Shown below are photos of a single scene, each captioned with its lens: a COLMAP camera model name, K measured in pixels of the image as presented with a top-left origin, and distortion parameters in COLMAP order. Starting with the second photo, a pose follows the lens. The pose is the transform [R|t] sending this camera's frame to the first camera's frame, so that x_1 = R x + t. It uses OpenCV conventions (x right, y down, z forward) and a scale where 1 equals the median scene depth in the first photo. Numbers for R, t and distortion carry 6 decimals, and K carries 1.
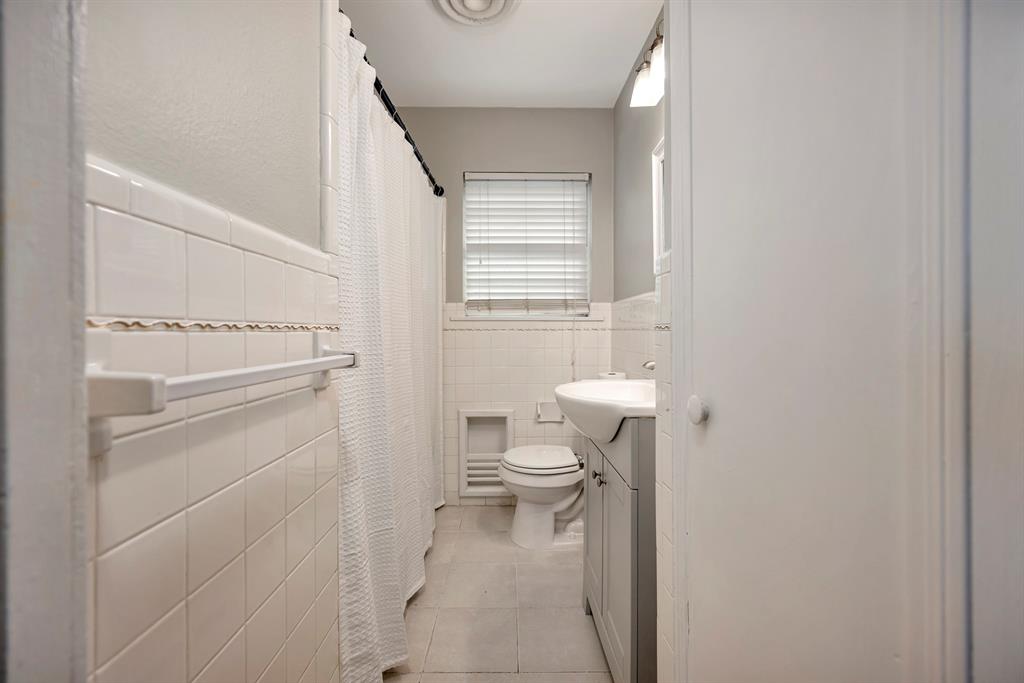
lens RADIAL K [[402.2, 0, 512.7], [0, 402.2, 336.8], [0, 0, 1]] dist [-0.001999, -0.000612]
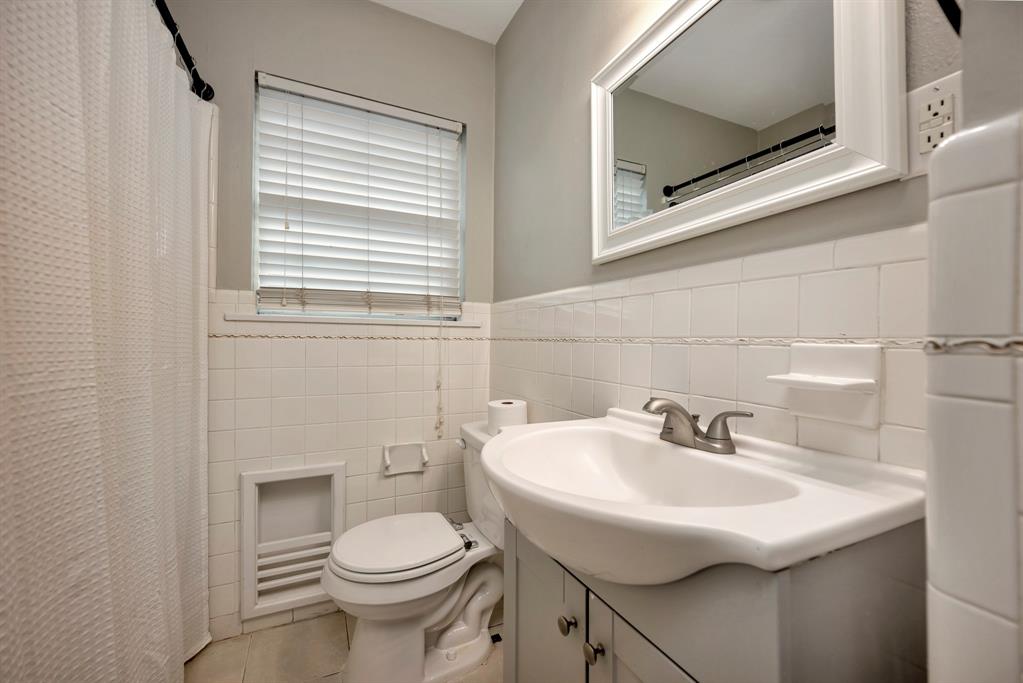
lens RADIAL K [[401.8, 0, 526.9], [0, 401.8, 341.8], [0, 0, 1]] dist [-0.001999, -0.000612]
pose [[0.884260, 0.008110, 0.466925, -0.041585], [-0.004387, 0.999949, -0.009060, -0.006614], [-0.466974, 0.005964, 0.884251, 0.294619]]
